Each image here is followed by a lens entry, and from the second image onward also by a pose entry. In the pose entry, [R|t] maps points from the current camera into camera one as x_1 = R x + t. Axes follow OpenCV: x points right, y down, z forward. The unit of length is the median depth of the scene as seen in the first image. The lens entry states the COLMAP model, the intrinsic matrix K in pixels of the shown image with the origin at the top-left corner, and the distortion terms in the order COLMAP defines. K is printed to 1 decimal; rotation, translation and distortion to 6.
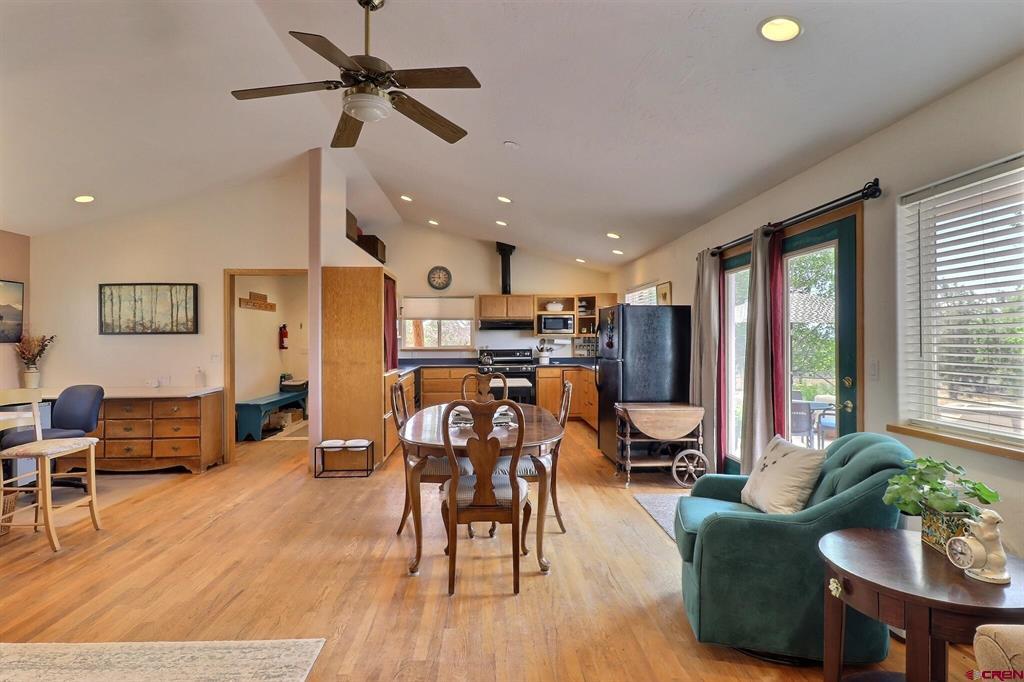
lens RADIAL K [[528.0, 0, 513.5], [0, 528.0, 335.7], [0, 0, 1]] dist [-0.009853, -0.002925]
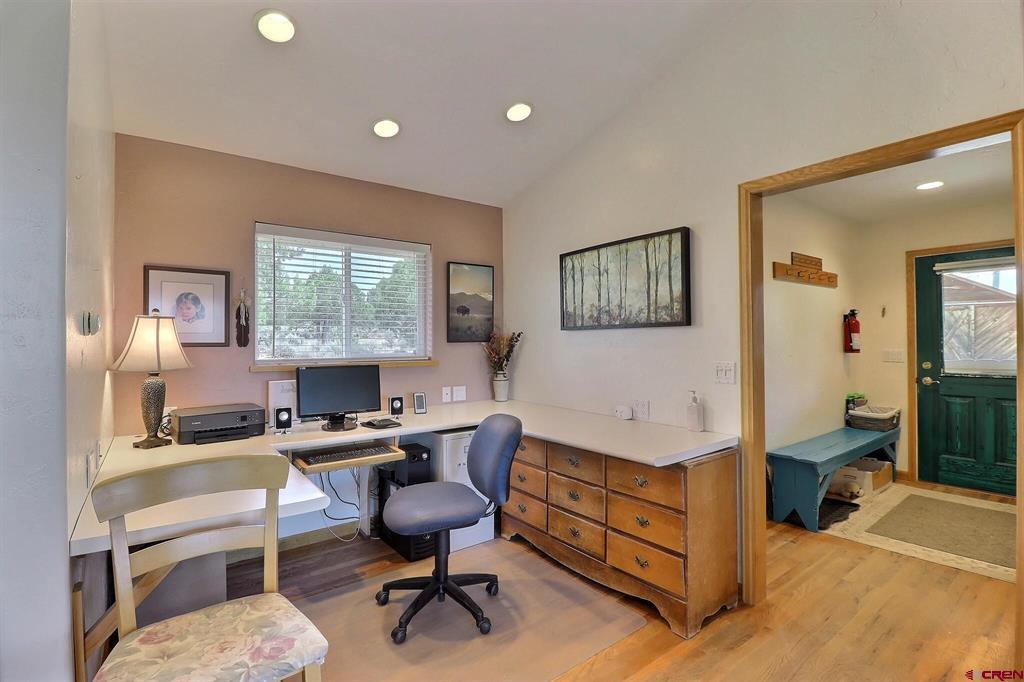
lens RADIAL K [[474.8, 0, 513.0], [0, 474.8, 335.7], [0, 0, 1]] dist [-0.006650, -0.008442]
pose [[0.554399, -0.006914, -0.832223, -0.316801], [0.011400, 0.999935, -0.000713, 0.004790], [0.832173, -0.009092, 0.554441, 0.608236]]
